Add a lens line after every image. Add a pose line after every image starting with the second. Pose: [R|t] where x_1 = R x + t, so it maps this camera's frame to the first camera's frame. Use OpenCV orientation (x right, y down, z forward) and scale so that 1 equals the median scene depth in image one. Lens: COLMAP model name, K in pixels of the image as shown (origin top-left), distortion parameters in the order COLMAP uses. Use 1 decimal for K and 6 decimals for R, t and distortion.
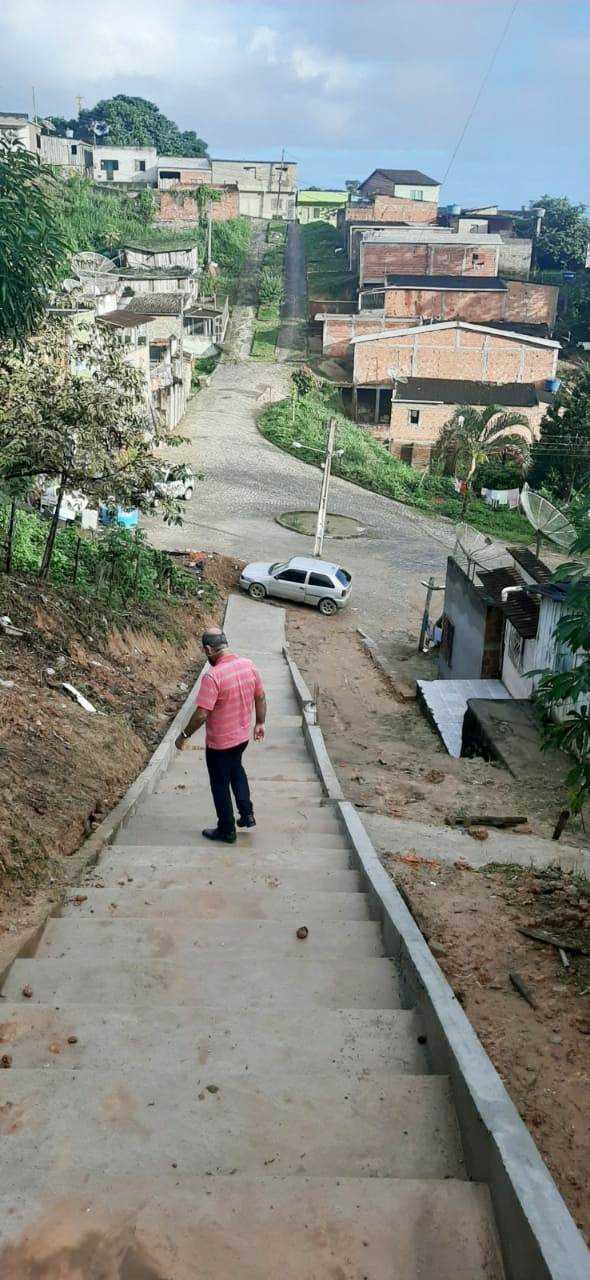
lens RADIAL K [[986.5, 0, 295.0], [0, 986.5, 640.0], [0, 0, 1]] dist [-0.002372, -0.002605]
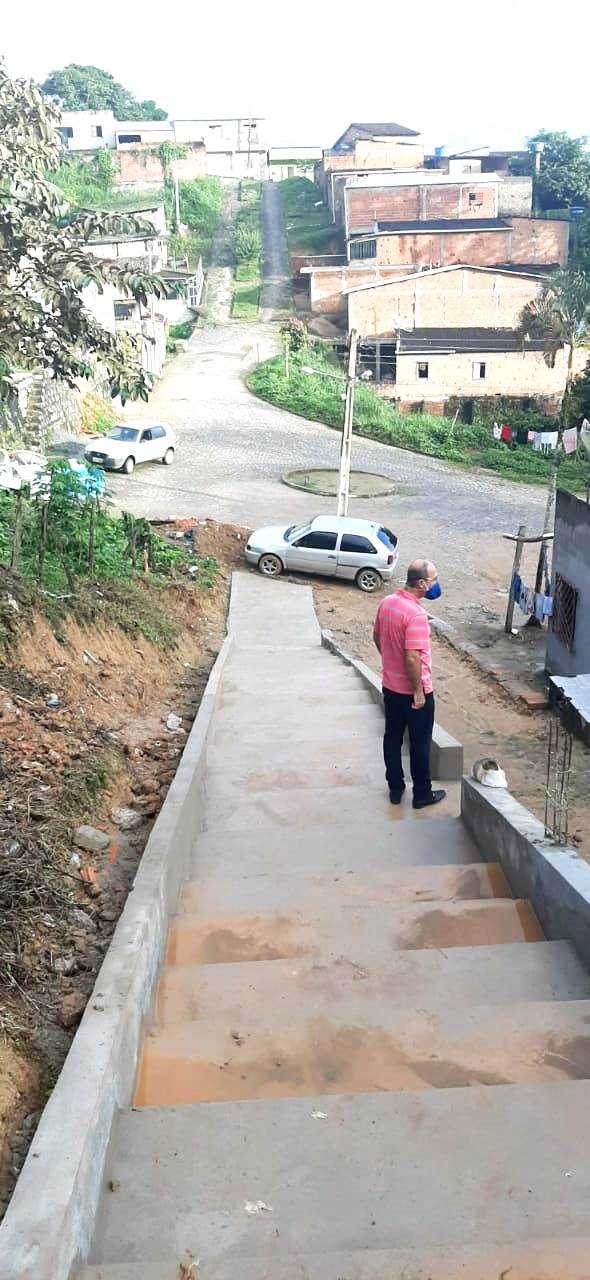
lens RADIAL K [[971.0, 0, 296.6], [0, 971.0, 671.2], [0, 0, 1]] dist [0.001200, -0.002262]
pose [[0.998068, -0.061814, 0.006315, -0.011337], [0.061538, 0.997411, 0.037219, 0.001308], [-0.008599, -0.036759, 0.999287, 0.111515]]
